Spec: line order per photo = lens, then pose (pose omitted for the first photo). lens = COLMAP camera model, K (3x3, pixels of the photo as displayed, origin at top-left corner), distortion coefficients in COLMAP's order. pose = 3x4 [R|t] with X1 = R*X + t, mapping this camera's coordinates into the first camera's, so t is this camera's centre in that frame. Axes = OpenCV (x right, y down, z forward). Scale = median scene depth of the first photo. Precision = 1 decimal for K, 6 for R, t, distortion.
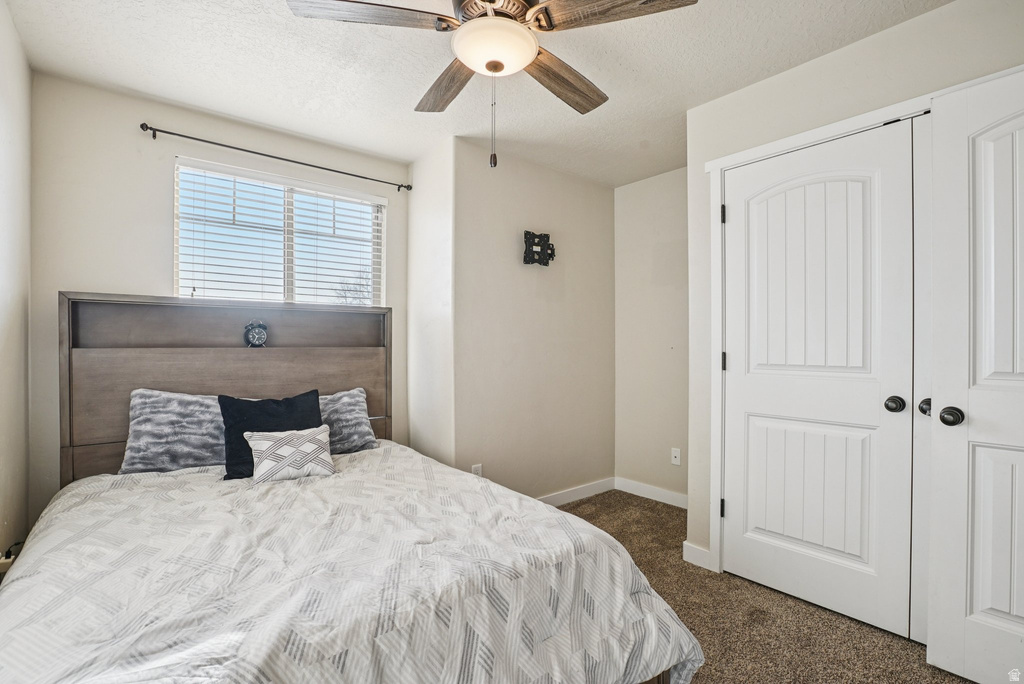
lens RADIAL K [[473.4, 0, 510.0], [0, 473.4, 343.1], [0, 0, 1]] dist [-0.049505, 0.016656]
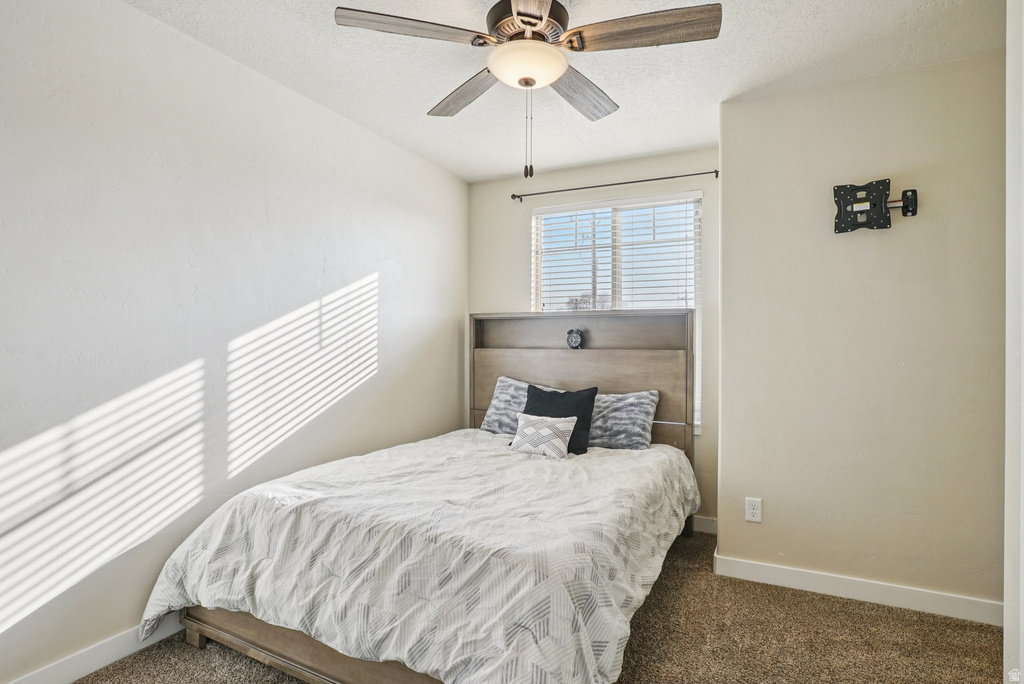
lens RADIAL K [[510.7, 0, 514.2], [0, 510.7, 343.0], [0, 0, 1]] dist [-0.030801, 0.009452]
pose [[0.411274, -0.001498, -0.911511, 0.610985], [-0.002329, 0.999994, -0.002694, -0.003569], [0.911509, 0.003231, 0.411268, 0.309419]]
